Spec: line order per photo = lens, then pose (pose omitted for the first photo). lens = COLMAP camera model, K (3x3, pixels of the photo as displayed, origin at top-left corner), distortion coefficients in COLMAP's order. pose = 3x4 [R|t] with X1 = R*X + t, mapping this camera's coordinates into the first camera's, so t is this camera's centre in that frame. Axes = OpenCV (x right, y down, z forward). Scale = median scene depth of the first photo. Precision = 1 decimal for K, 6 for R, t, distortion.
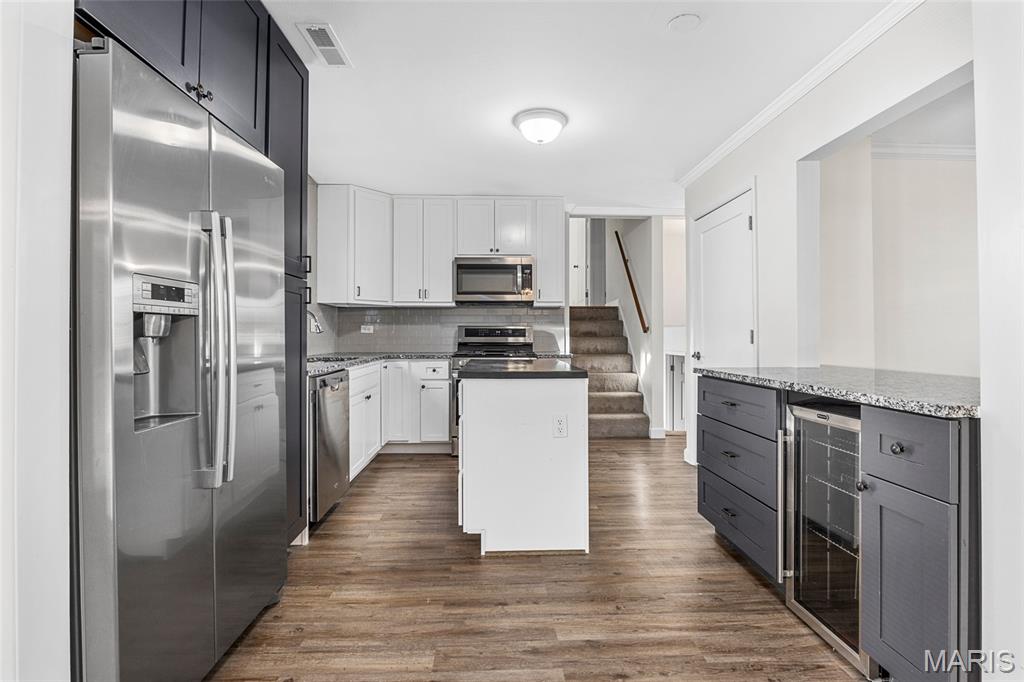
lens RADIAL K [[488.1, 0, 511.2], [0, 488.1, 336.7], [0, 0, 1]] dist [-0.009291, 0.000448]
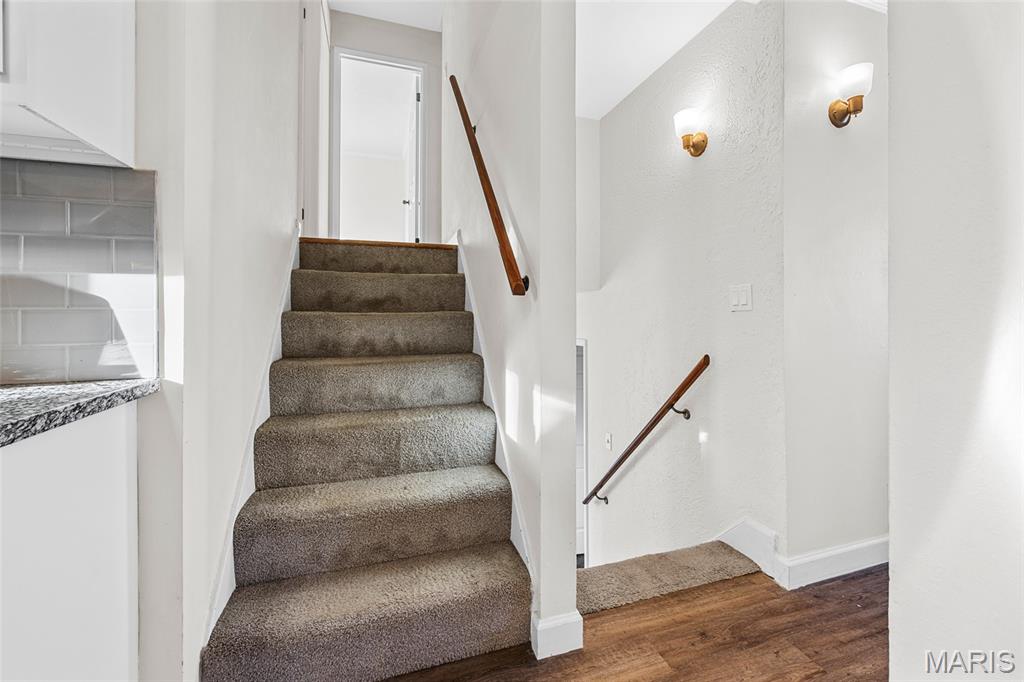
lens RADIAL K [[415.2, 0, 515.7], [0, 415.2, 329.1], [0, 0, 1]] dist [-0.006117, 0.000013]
pose [[0.960283, -0.003835, 0.279000, 0.233998], [-0.003174, 0.999691, 0.024663, 0.008667], [-0.279009, -0.024569, 0.959974, 0.874572]]
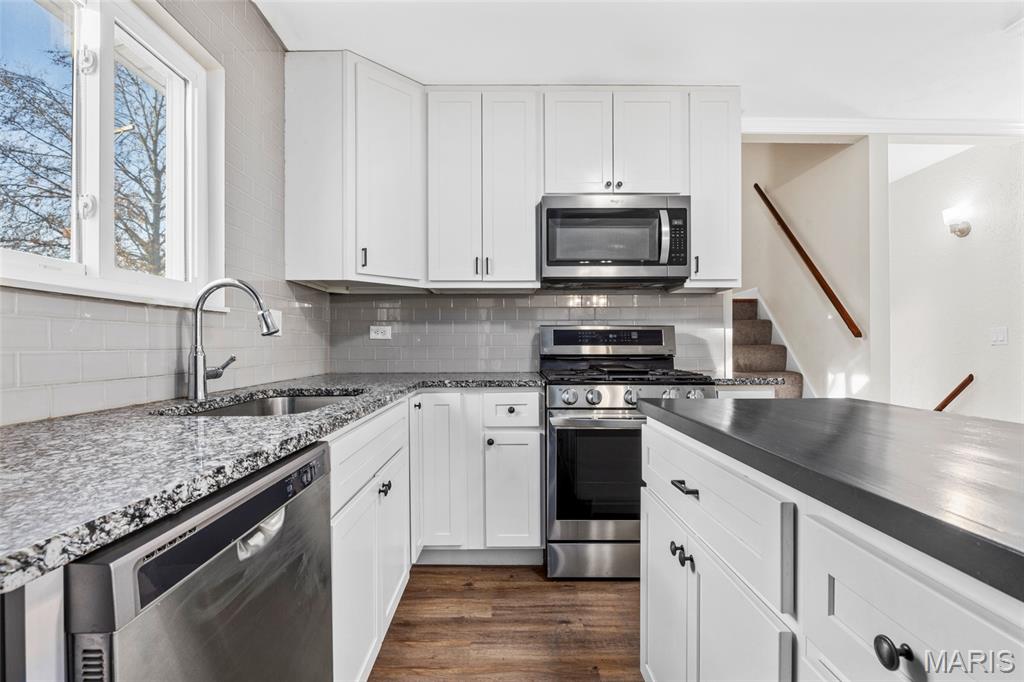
lens RADIAL K [[486.7, 0, 509.3], [0, 486.7, 352.9], [0, 0, 1]] dist [-0.011400, -0.000042]
pose [[0.999601, -0.001939, -0.028162, -0.141322], [0.002335, 0.999898, 0.014058, 0.001891], [0.028132, -0.014118, 0.999505, 0.476835]]
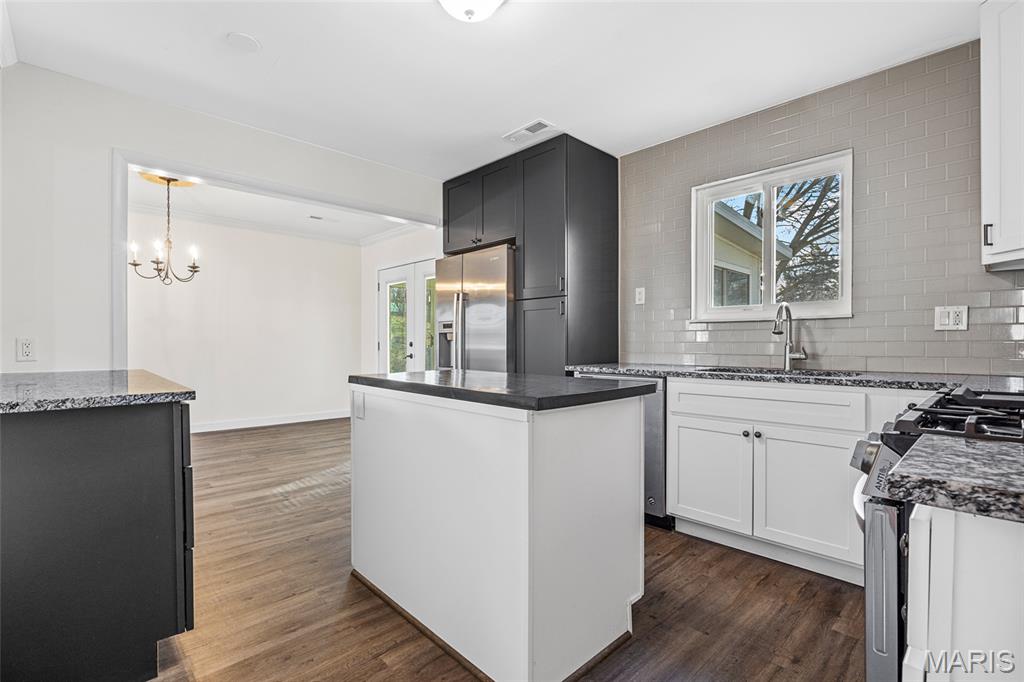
lens RADIAL K [[469.0, 0, 512.0], [0, 469.0, 341.0], [0, 0, 1]] dist [-0.000247, -0.000029]
pose [[-0.750669, 0.000340, -0.660679, 0.282265], [0.003114, 0.999991, -0.003024, 0.004841], [0.660671, -0.004328, -0.750663, 1.018180]]
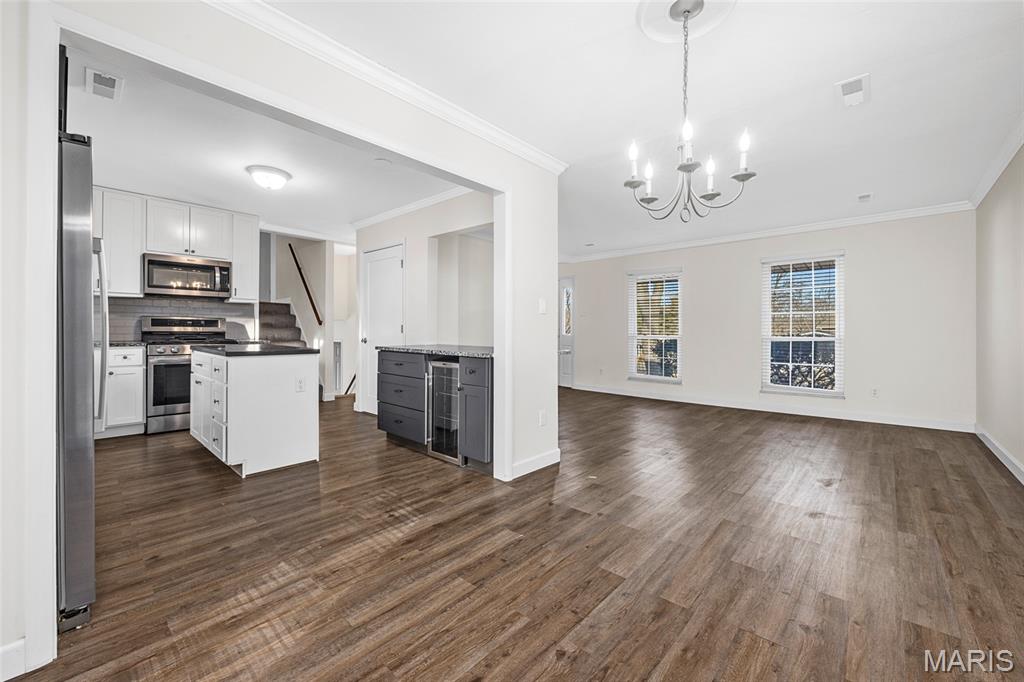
lens RADIAL K [[415.2, 0, 515.7], [0, 415.2, 329.1], [0, 0, 1]] dist [-0.006117, 0.000013]
pose [[0.696052, 0.008907, 0.717936, -0.205517], [-0.010900, 0.999939, -0.001838, -0.000594], [-0.717909, -0.006546, 0.696106, -0.233151]]
